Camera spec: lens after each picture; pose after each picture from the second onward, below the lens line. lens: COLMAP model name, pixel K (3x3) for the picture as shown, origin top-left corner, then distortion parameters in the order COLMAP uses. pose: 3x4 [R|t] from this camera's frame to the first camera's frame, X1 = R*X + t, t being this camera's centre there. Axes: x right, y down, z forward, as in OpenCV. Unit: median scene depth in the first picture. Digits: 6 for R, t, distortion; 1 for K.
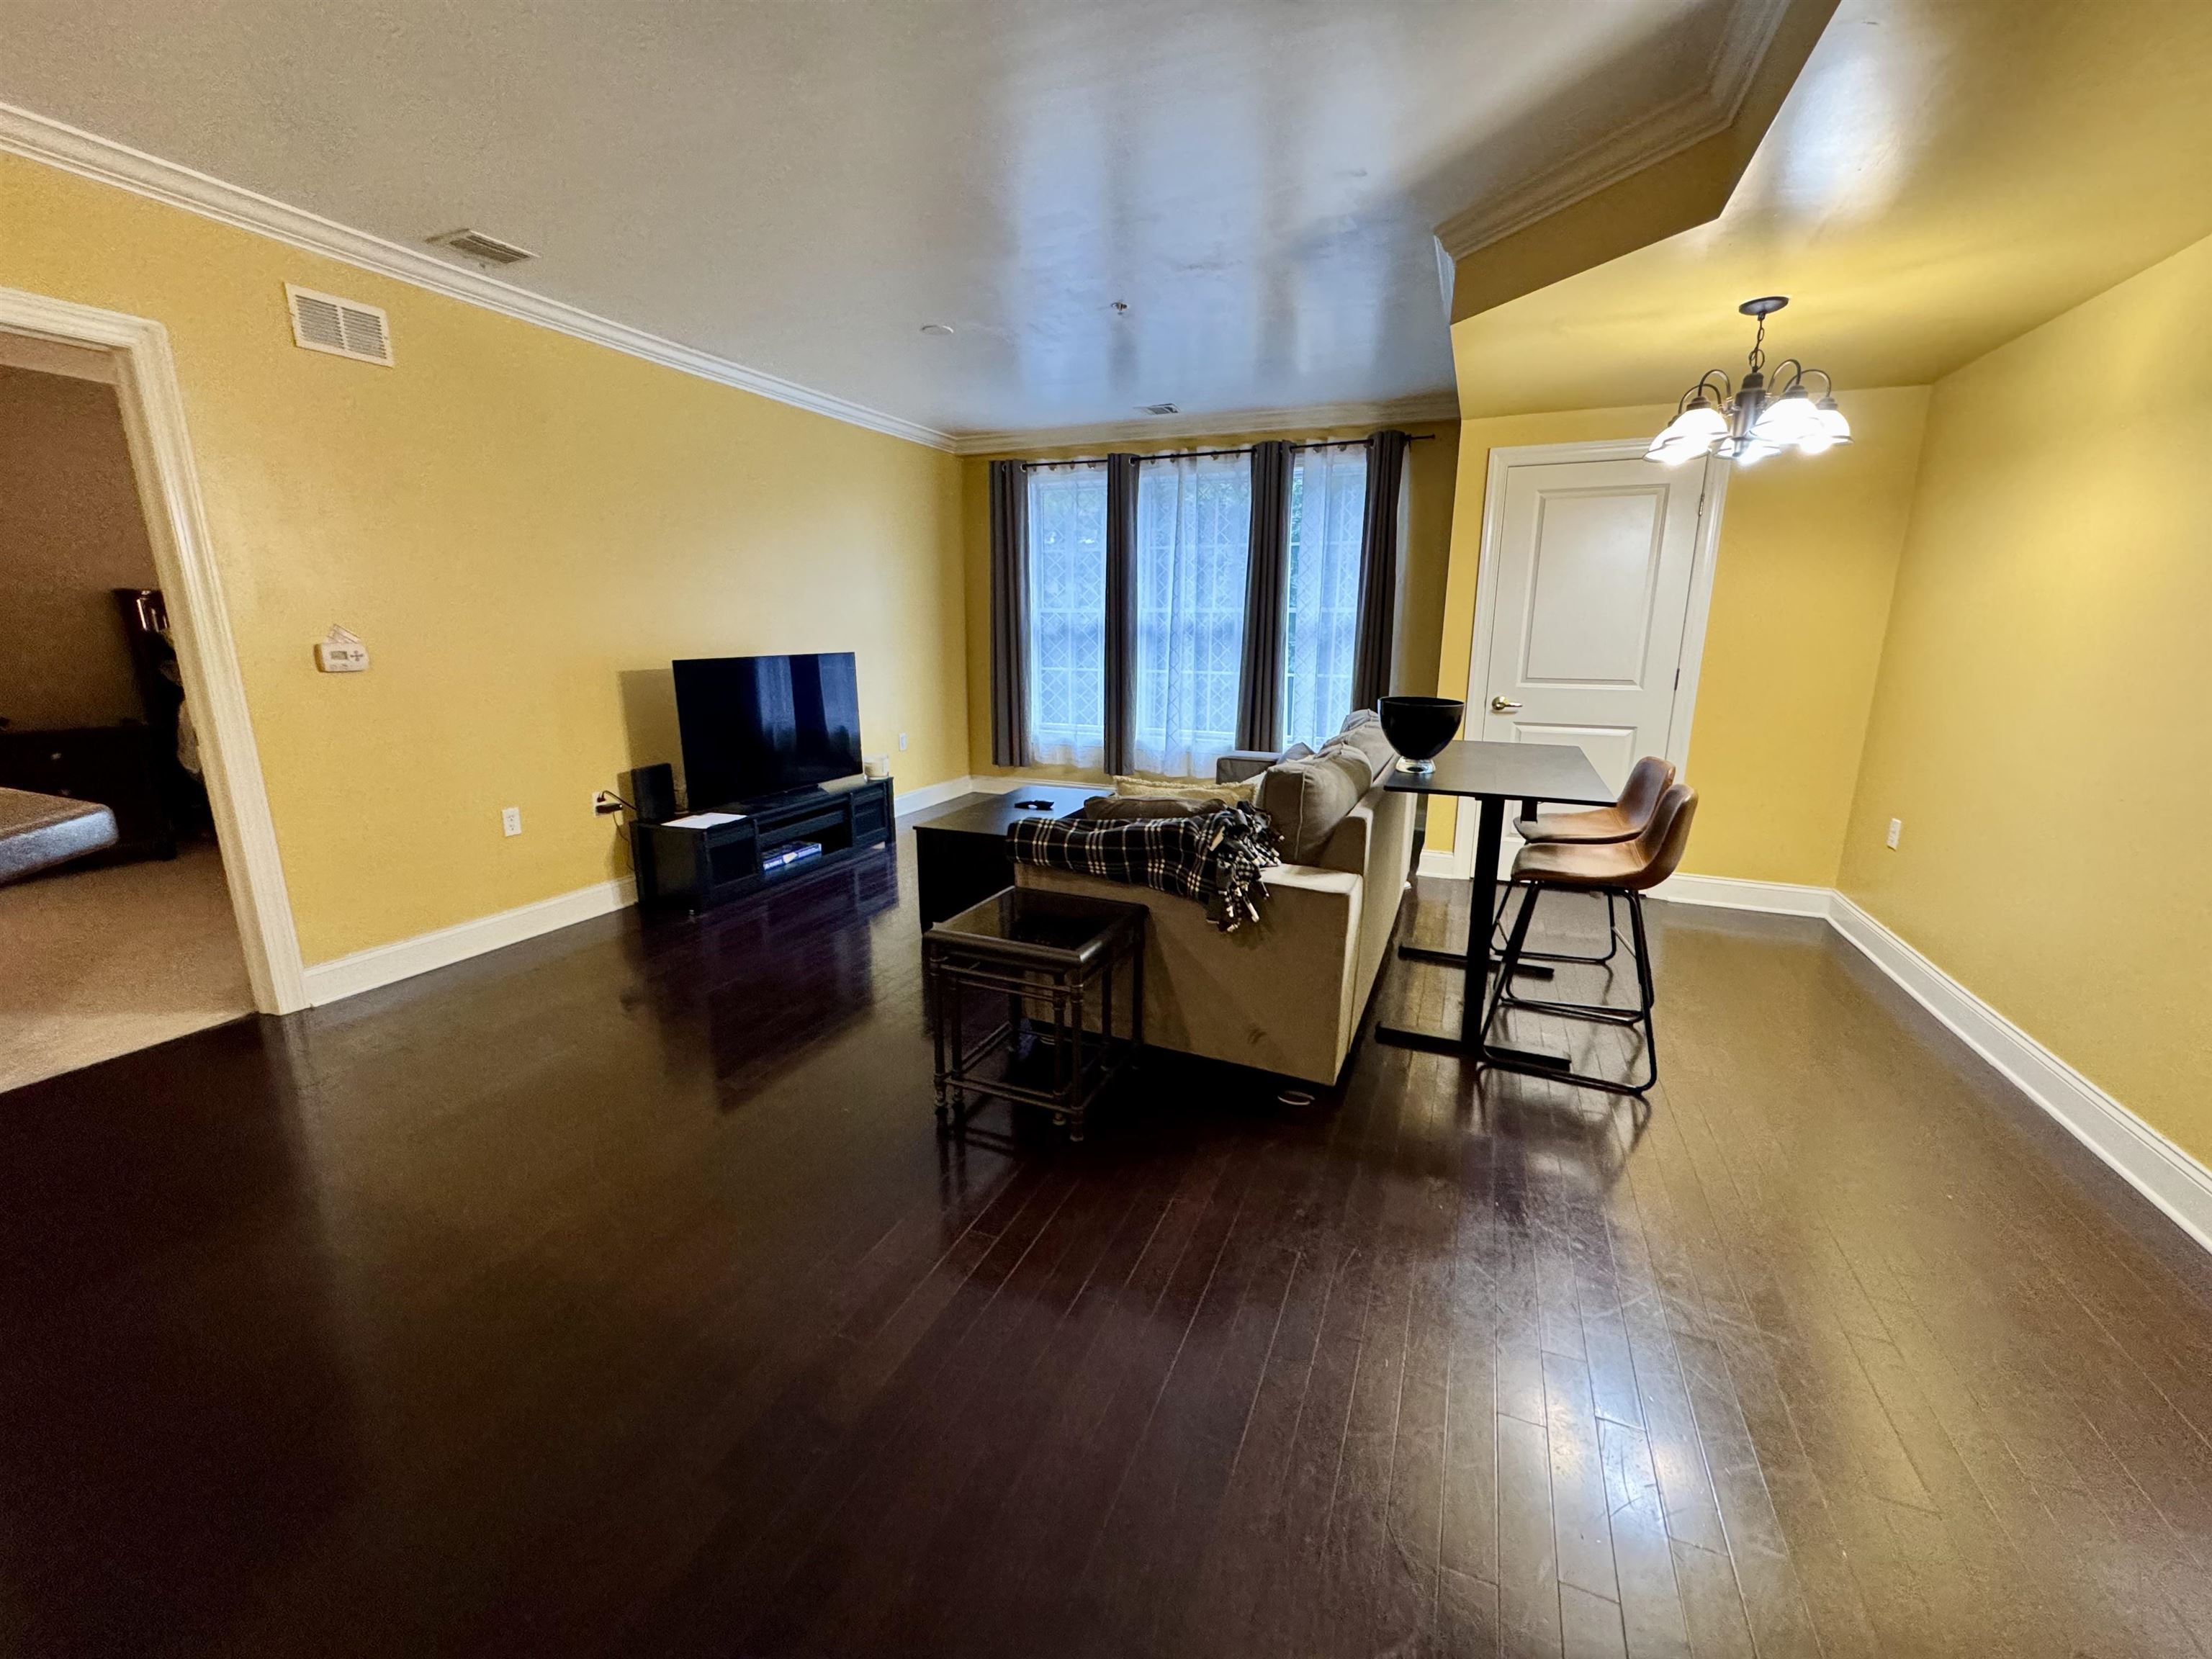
lens RADIAL K [[880.9, 0, 1107.3], [0, 880.9, 824.3], [0, 0, 1]] dist [-0.001276, -0.000987]
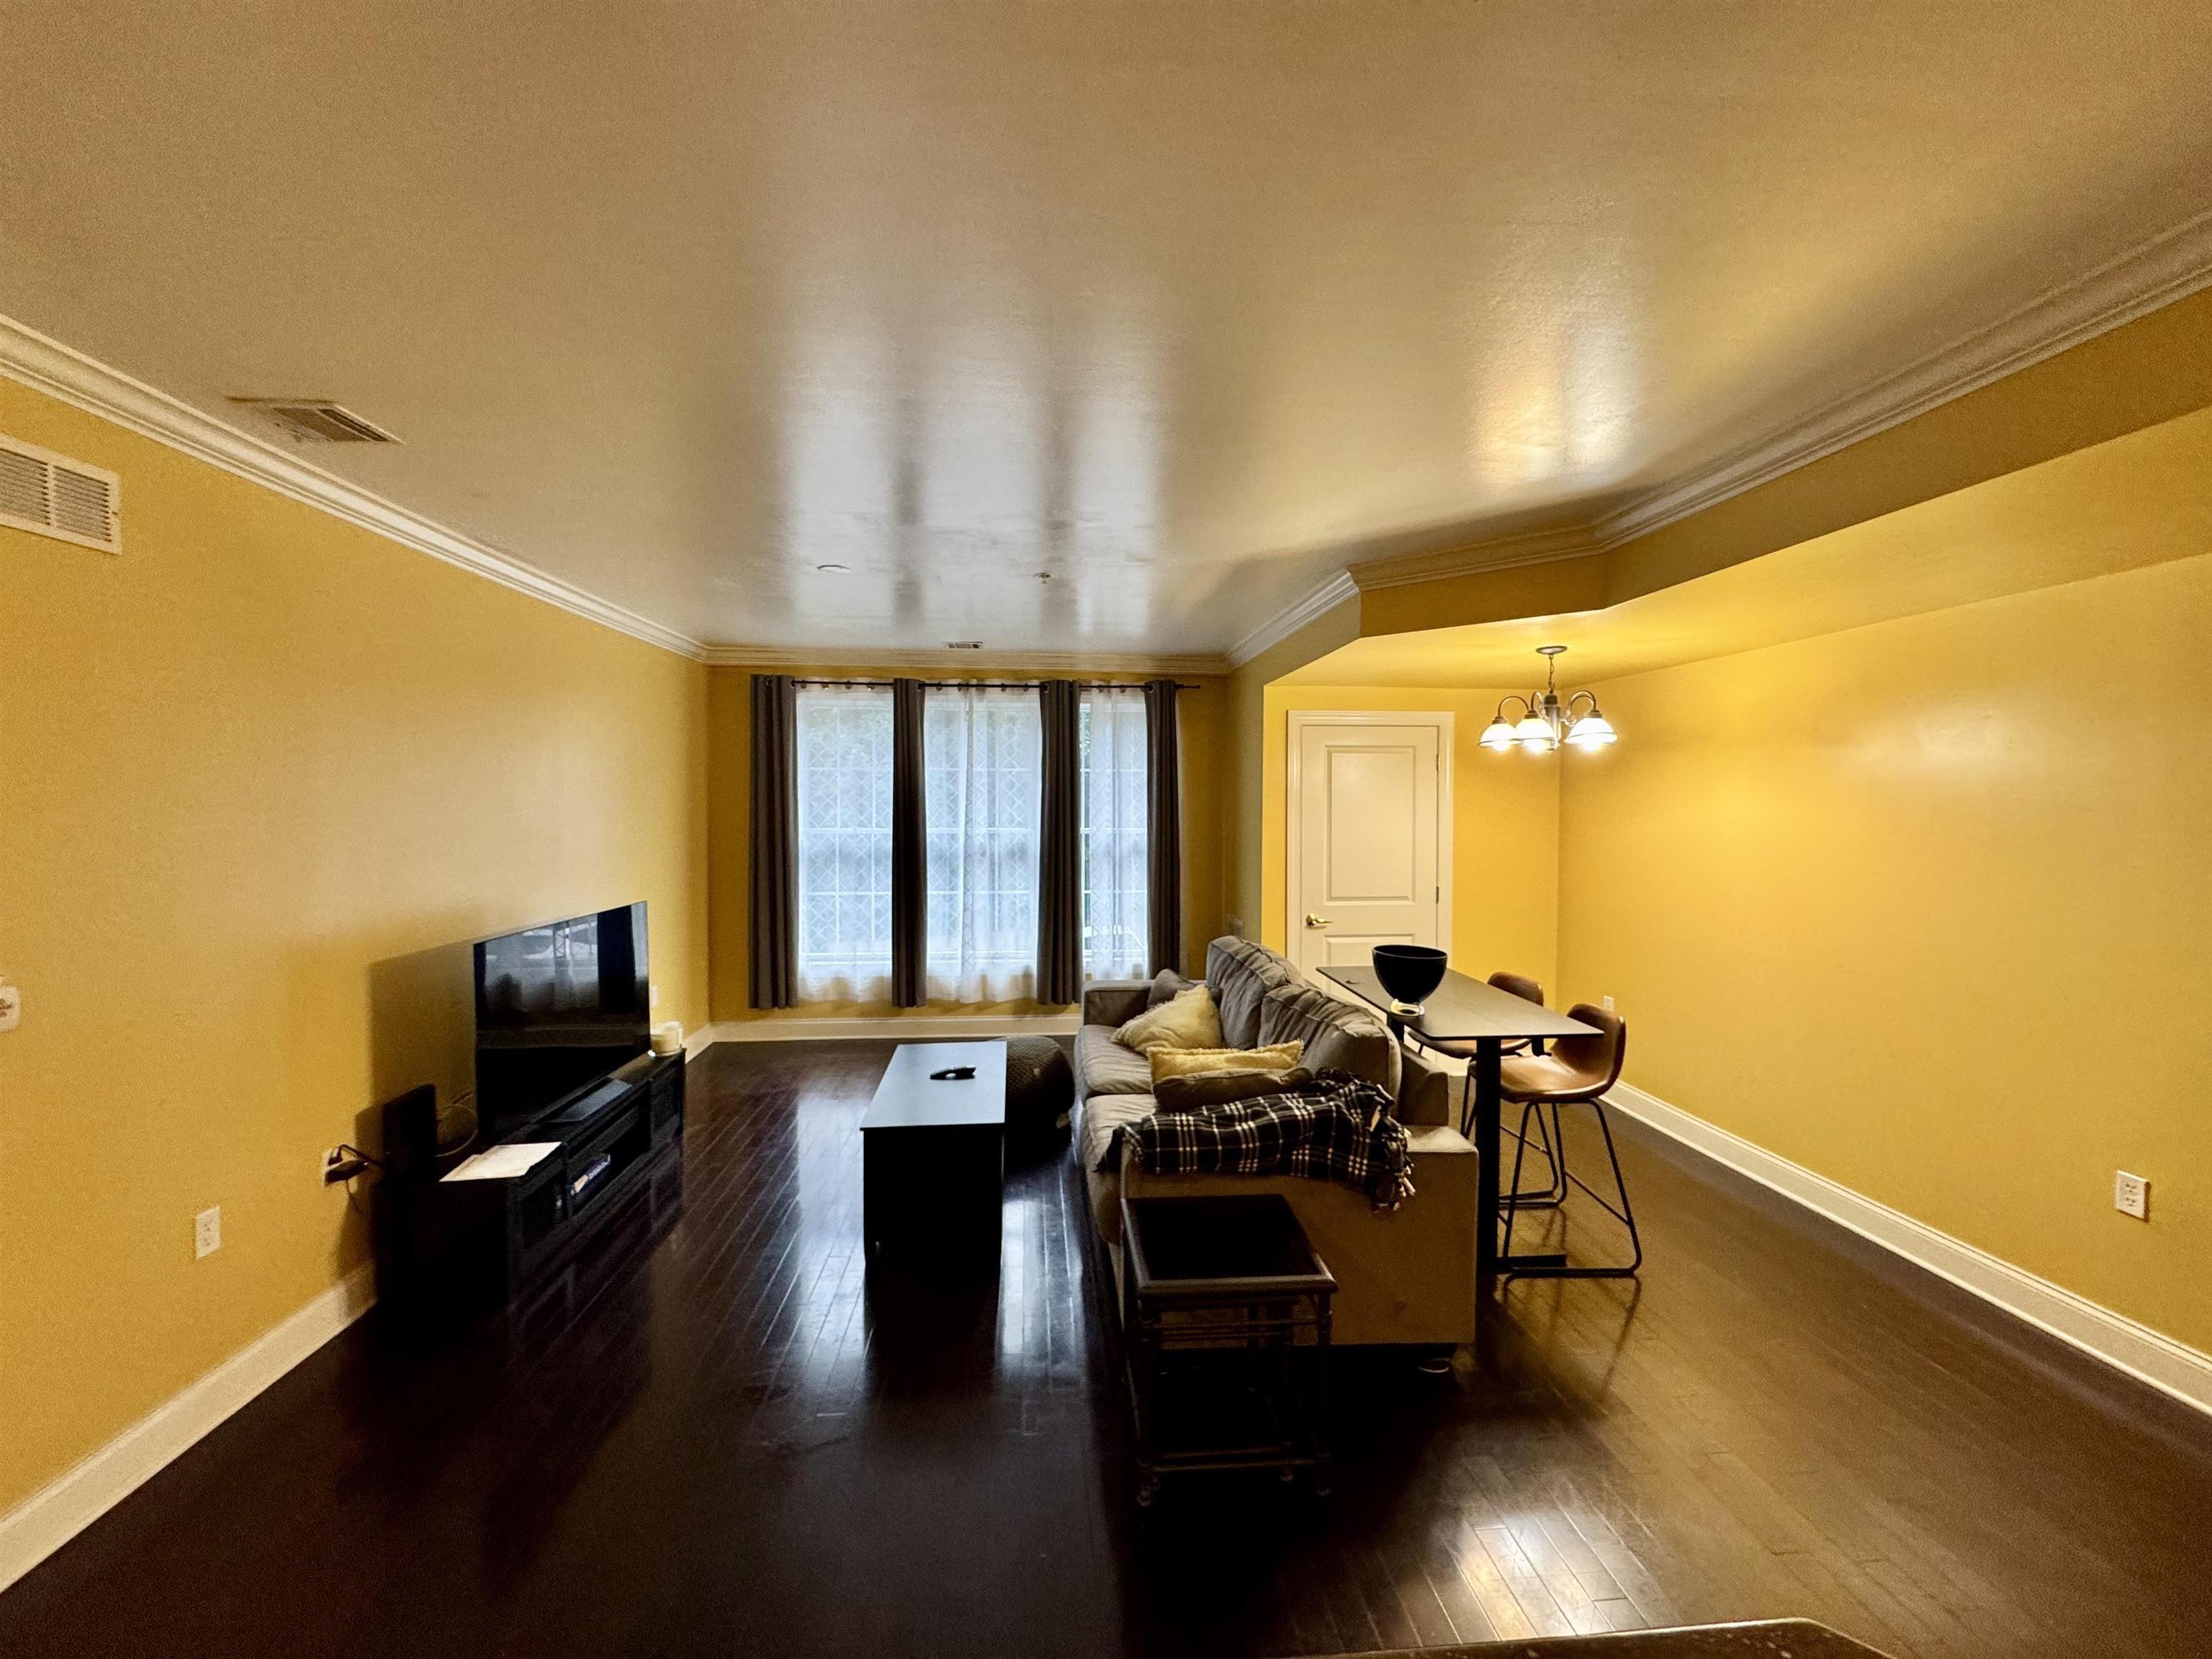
lens RADIAL K [[880.9, 0, 1107.3], [0, 880.9, 824.3], [0, 0, 1]] dist [-0.001276, -0.000987]
pose [[0.885637, -0.014749, 0.464145, -0.265474], [0.104876, 0.980025, -0.168974, -0.076217], [-0.452381, 0.198327, 0.869493, 0.077109]]
